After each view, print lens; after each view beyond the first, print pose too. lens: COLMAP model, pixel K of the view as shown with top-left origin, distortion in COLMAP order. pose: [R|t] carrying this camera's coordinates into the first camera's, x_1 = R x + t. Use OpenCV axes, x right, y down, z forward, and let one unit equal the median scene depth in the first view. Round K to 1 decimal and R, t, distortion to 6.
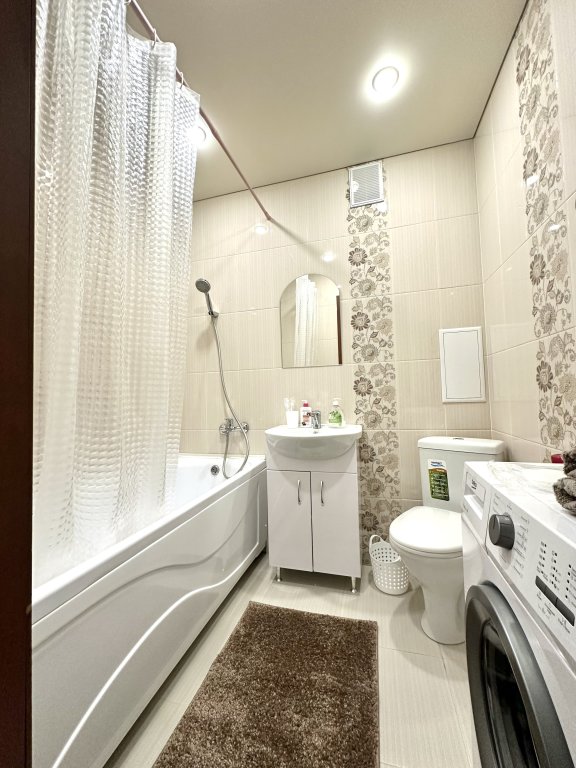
lens RADIAL K [[307.9, 0, 287.2], [0, 307.9, 382.2], [0, 0, 1]] dist [0.002363, 0.000613]
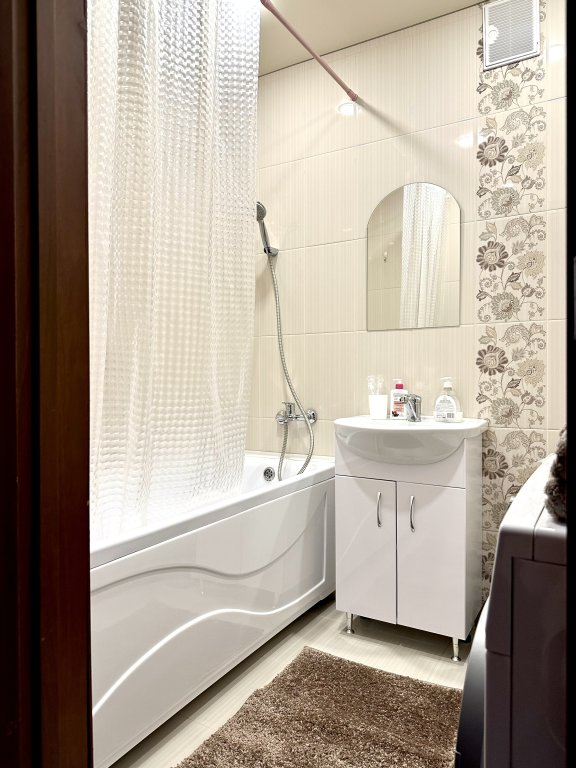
lens RADIAL K [[545.2, 0, 279.8], [0, 545.2, 378.2], [0, 0, 1]] dist [0.039900, -0.018120]
pose [[0.965793, 0.026598, -0.257945, 0.117332], [-0.014502, 0.998709, 0.048684, 0.002975], [0.258907, -0.043277, 0.964932, -0.211578]]
